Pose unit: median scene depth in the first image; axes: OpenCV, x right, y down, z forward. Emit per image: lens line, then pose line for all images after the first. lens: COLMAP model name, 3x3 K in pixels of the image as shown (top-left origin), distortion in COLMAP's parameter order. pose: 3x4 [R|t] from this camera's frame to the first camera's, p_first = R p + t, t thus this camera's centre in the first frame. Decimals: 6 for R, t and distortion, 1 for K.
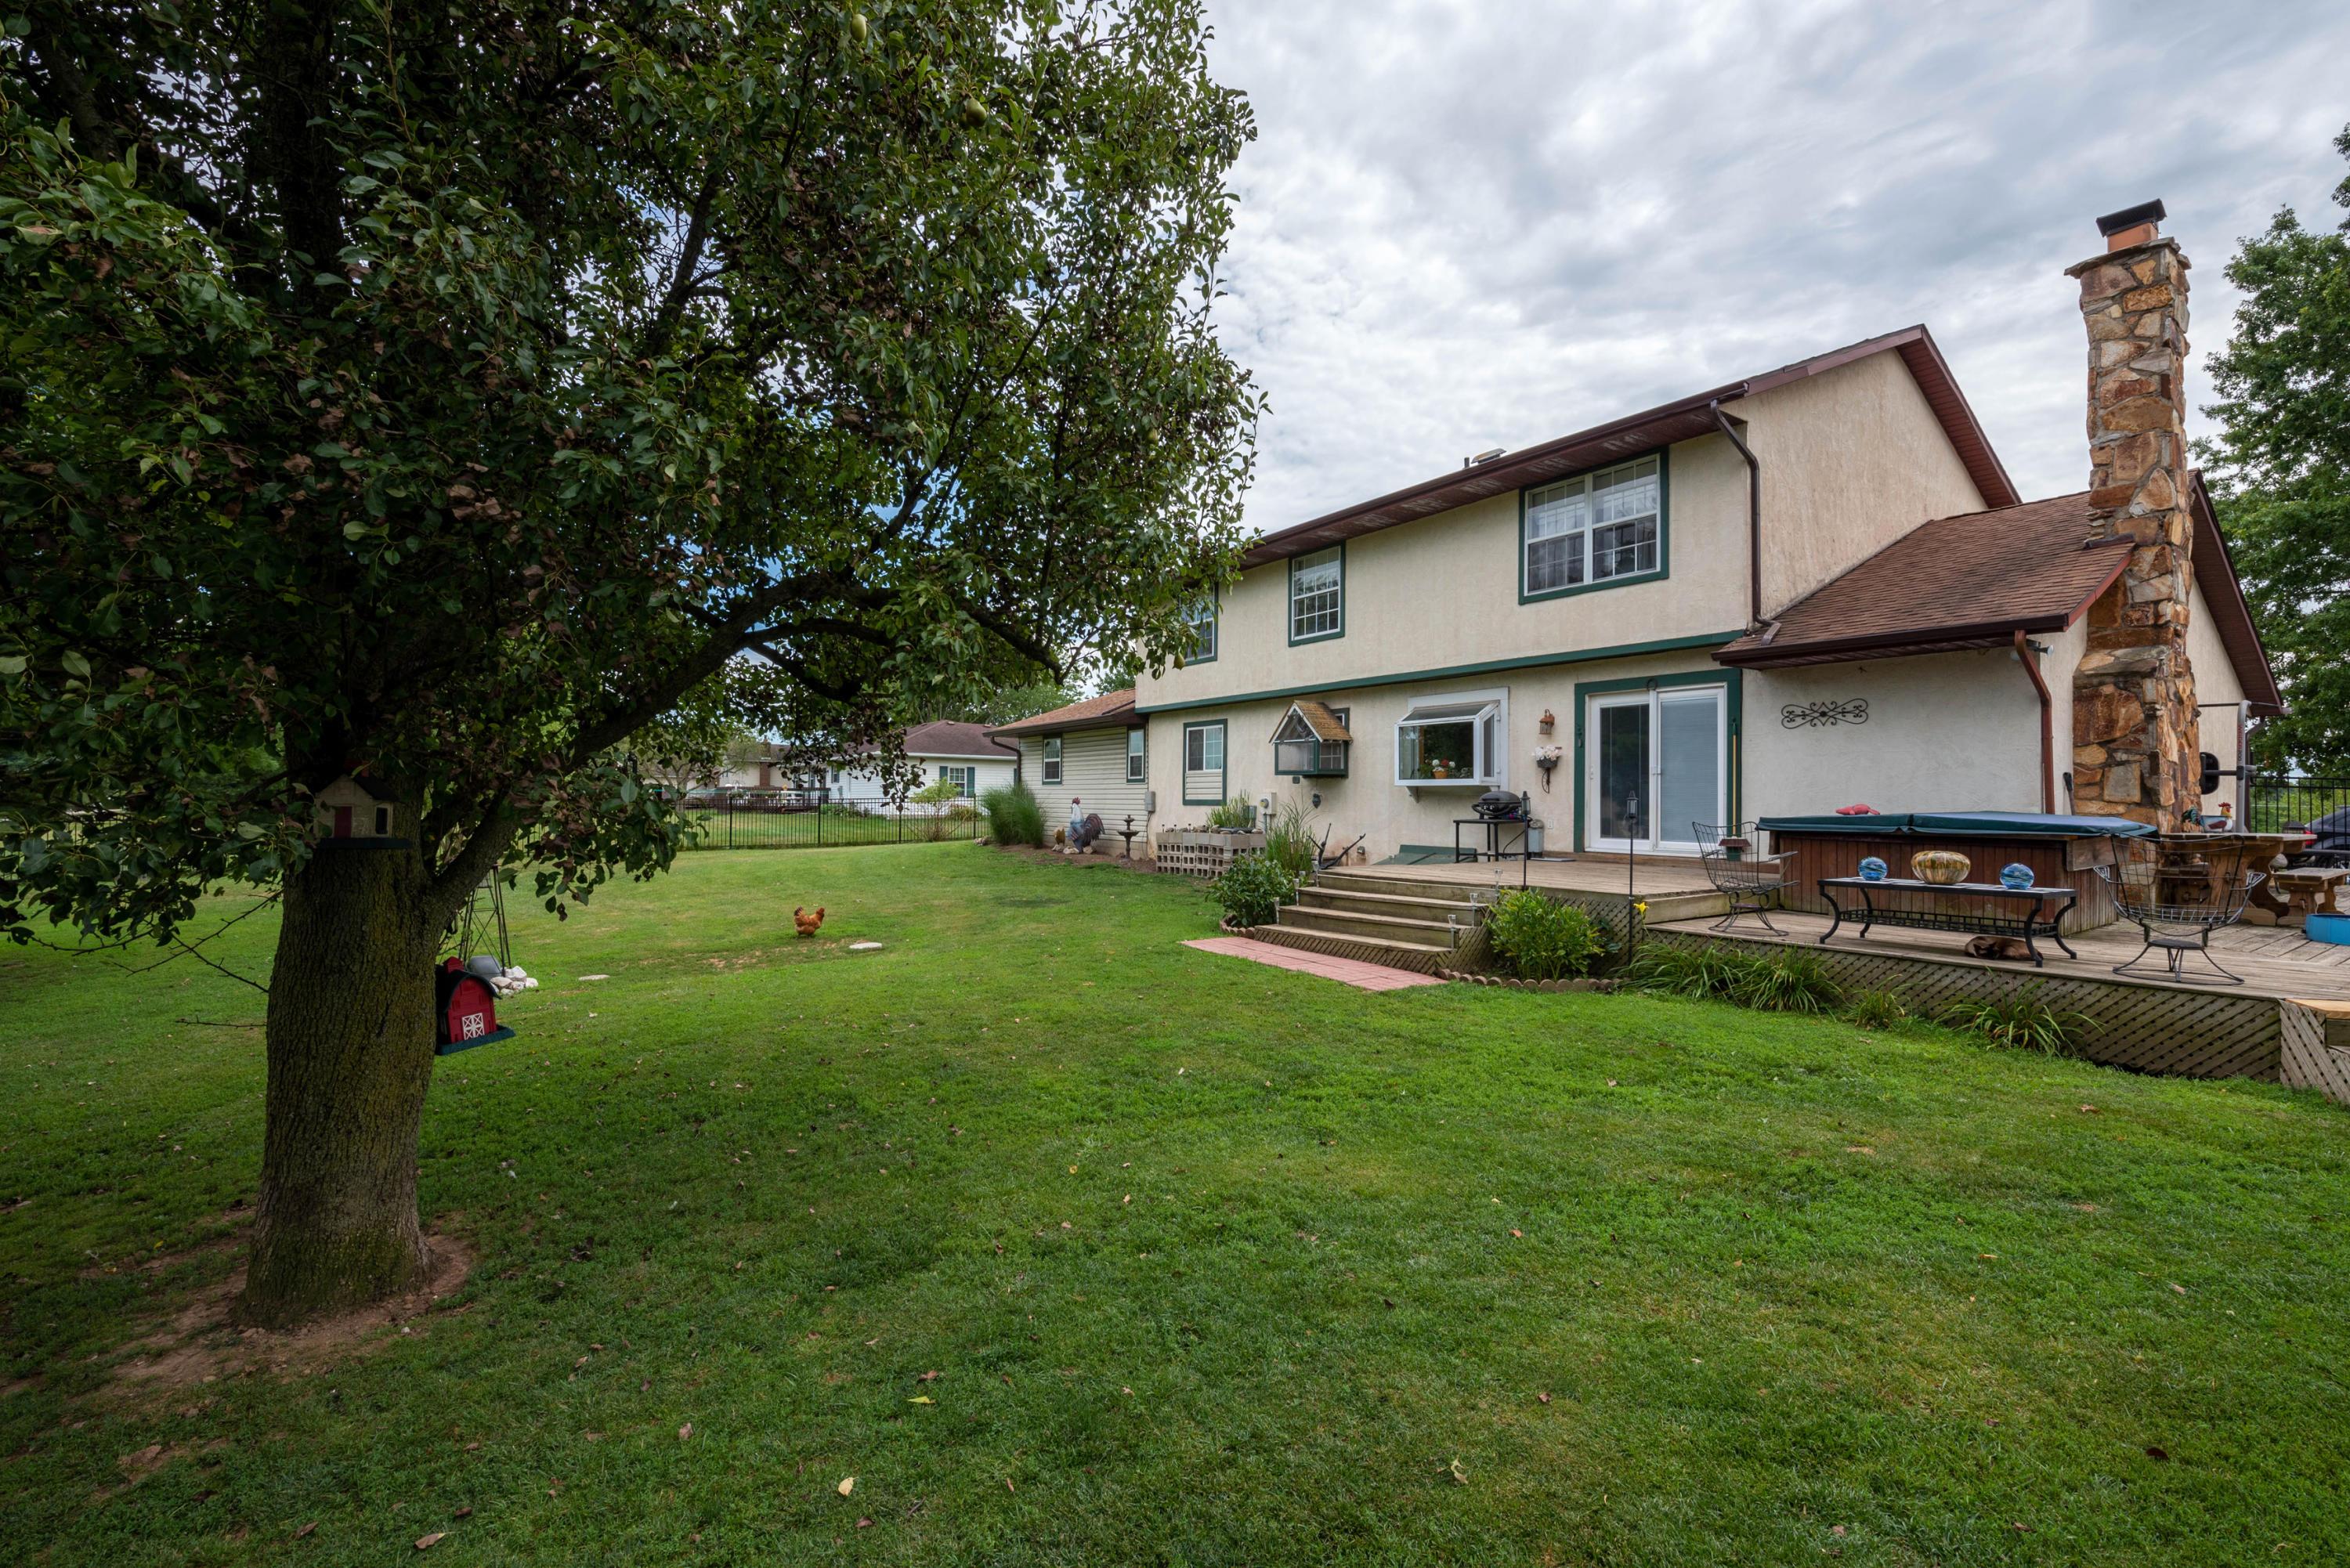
lens RADIAL K [[1017.3, 0, 1170.3], [0, 1017.3, 778.3], [0, 0, 1]] dist [-0.000995, -0.000091]
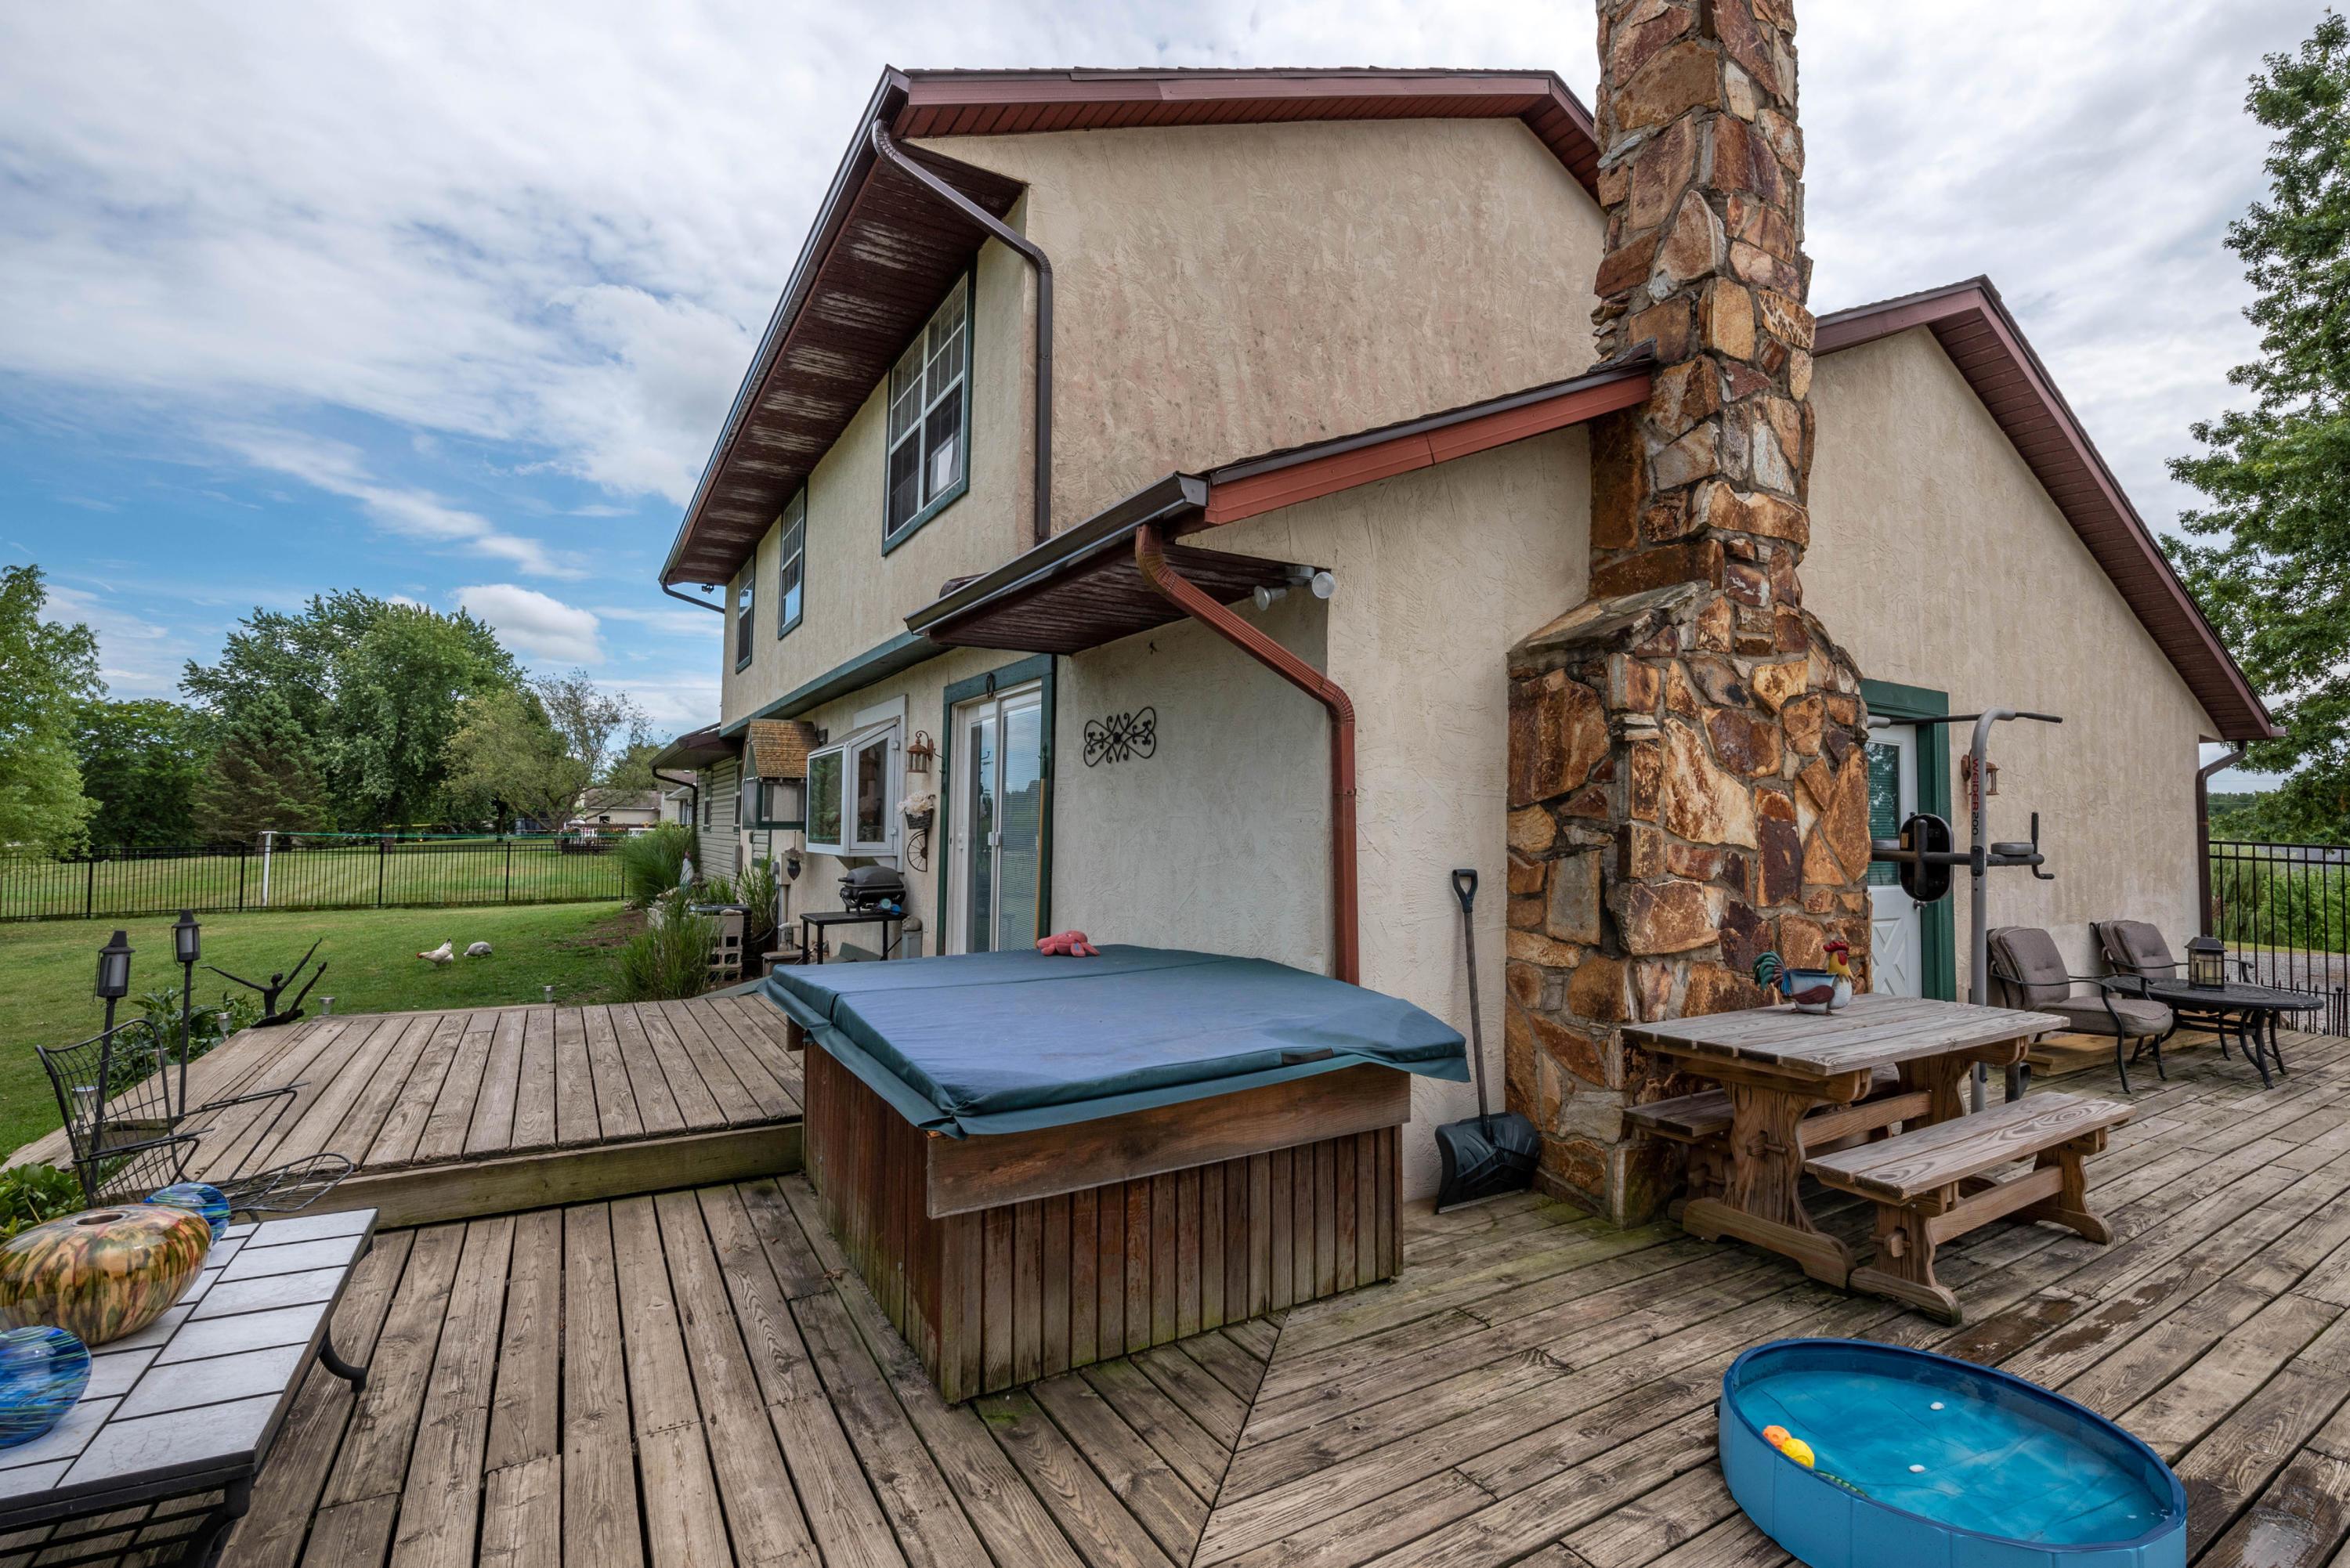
lens RADIAL K [[1063.8, 0, 1221.7], [0, 1063.8, 784.6], [0, 0, 1]] dist [-0.008553, -0.000388]
pose [[0.998402, 0.000023, -0.056514, 0.785390], [-0.001258, 0.999761, -0.021818, -0.031807], [0.056500, 0.021854, 0.998163, 0.522861]]
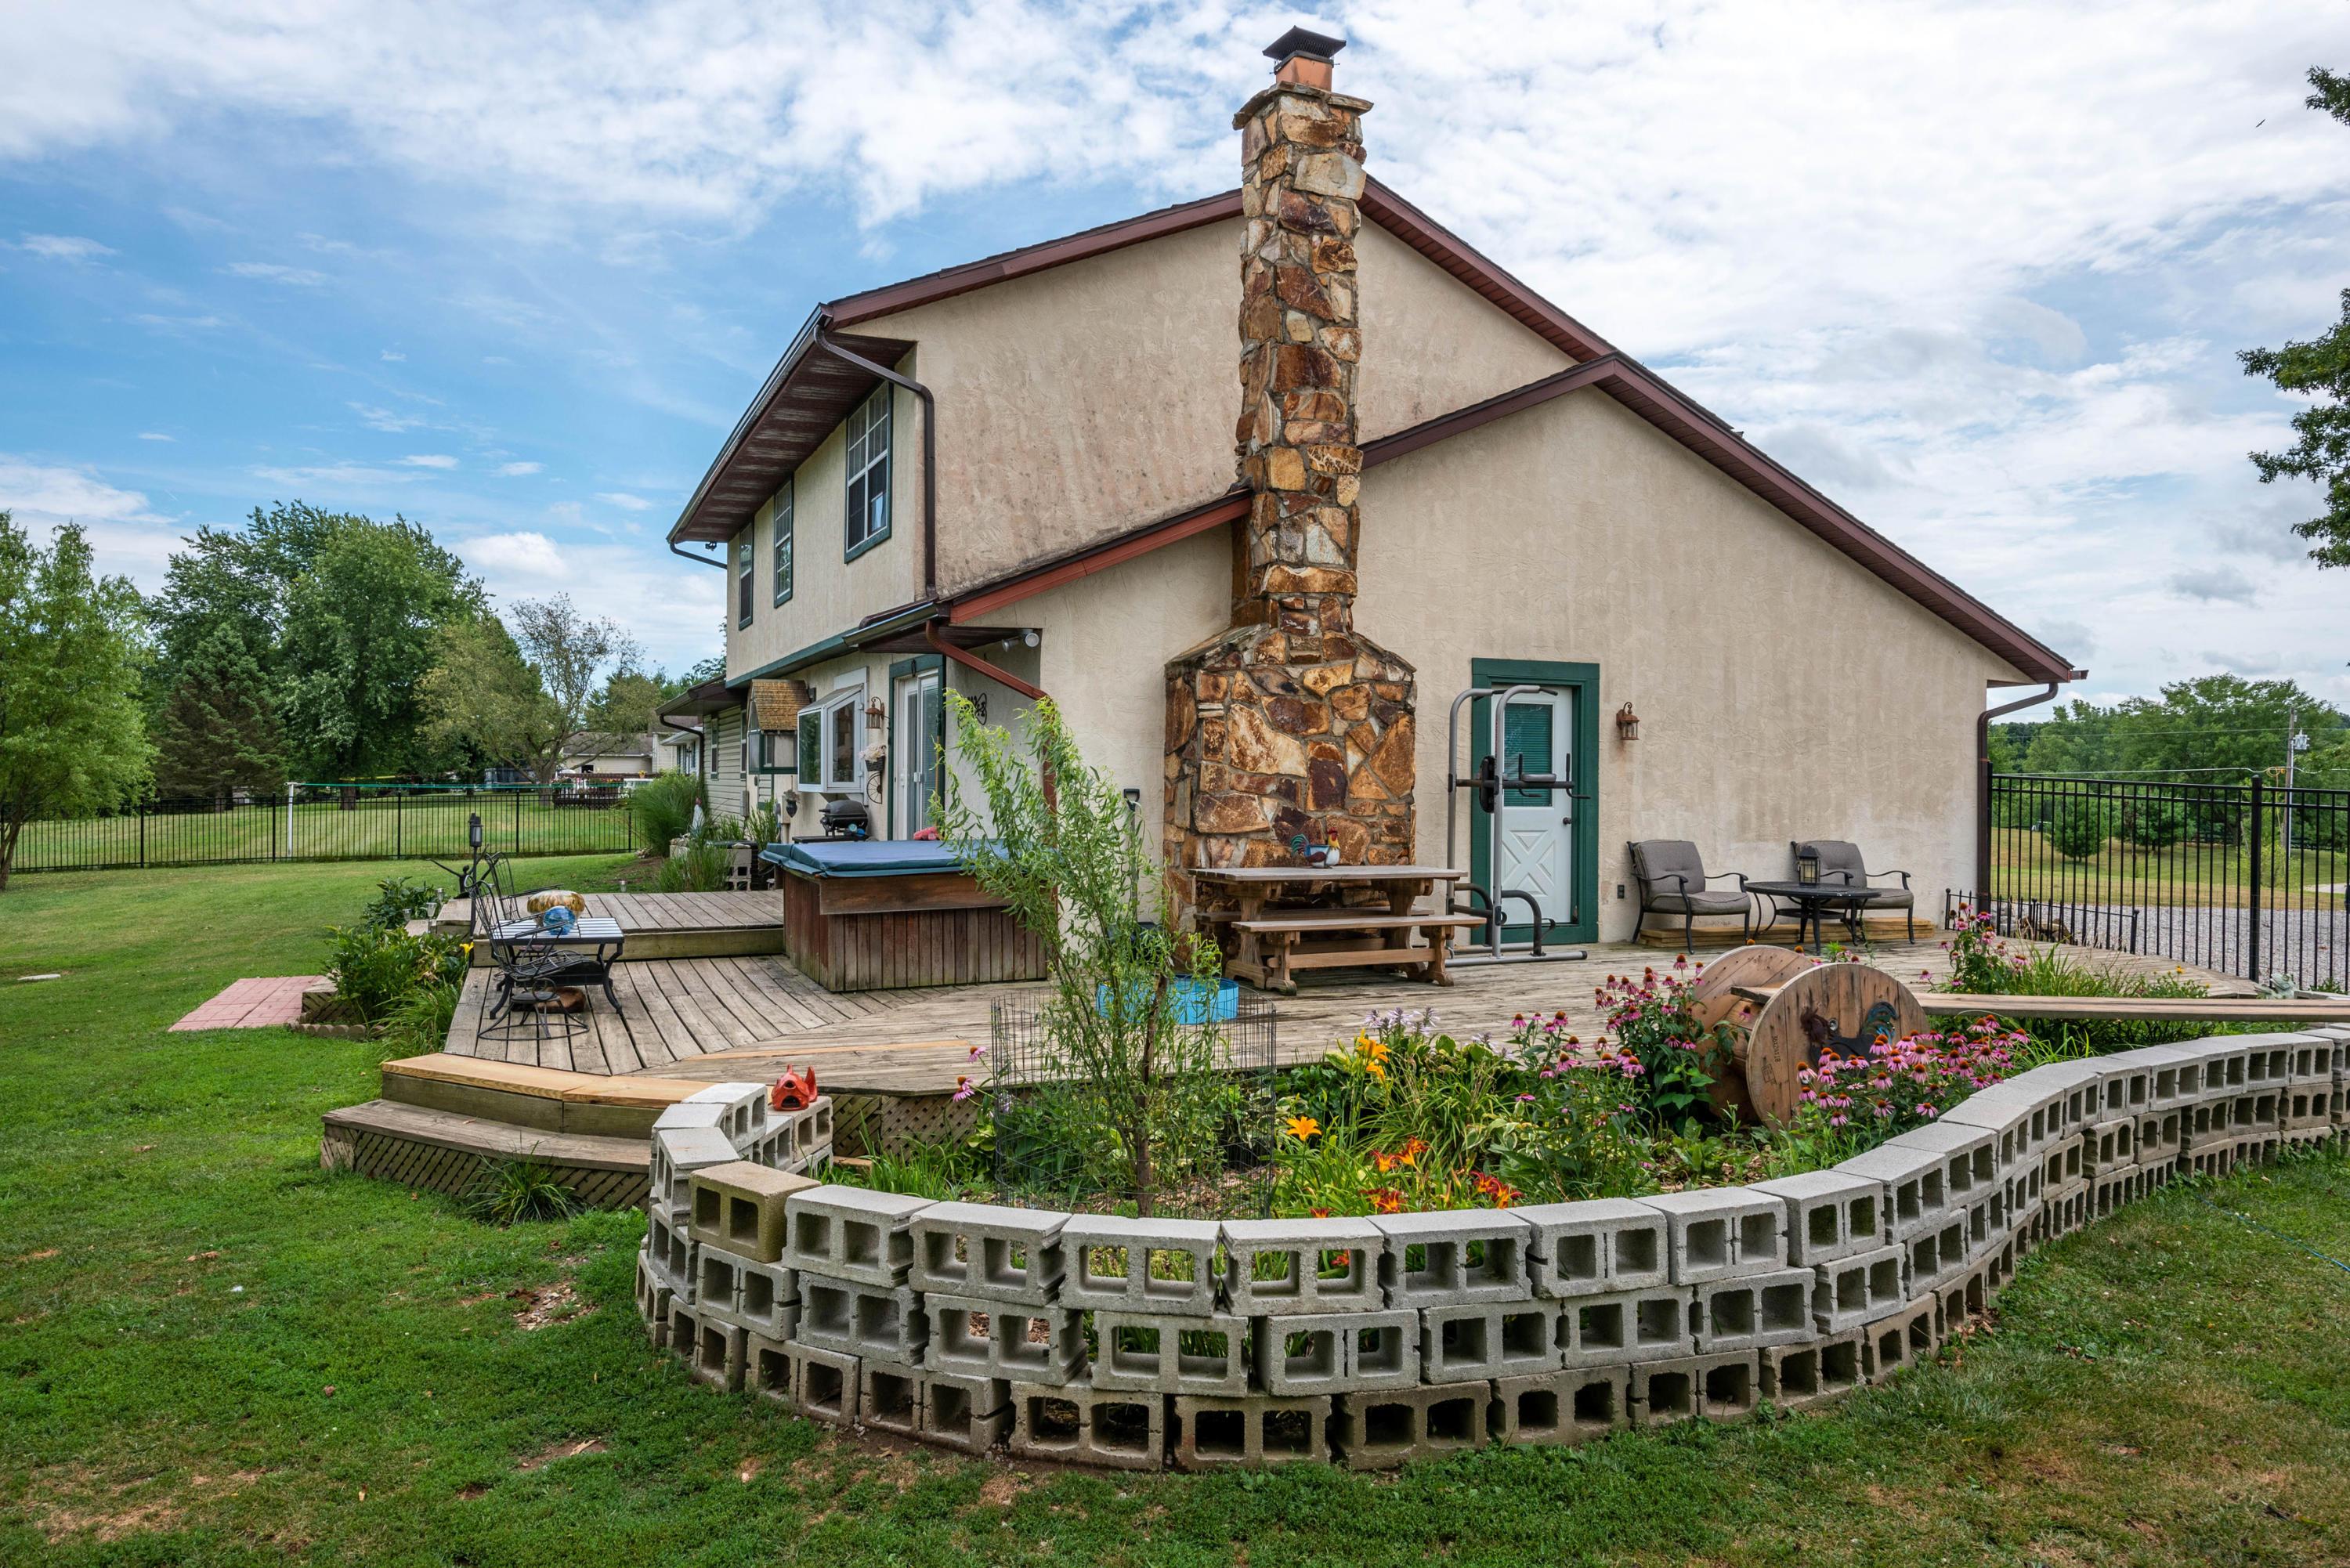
lens RADIAL K [[1543.1, 0, 1175.0], [0, 1543.1, 784.0], [0, 0, 1]] dist [0.024332, 0.001193]
pose [[0.977894, -0.002650, -0.209084, 1.138739], [0.007619, 0.999707, 0.022966, -0.036116], [0.208962, -0.024052, 0.977628, -0.157448]]
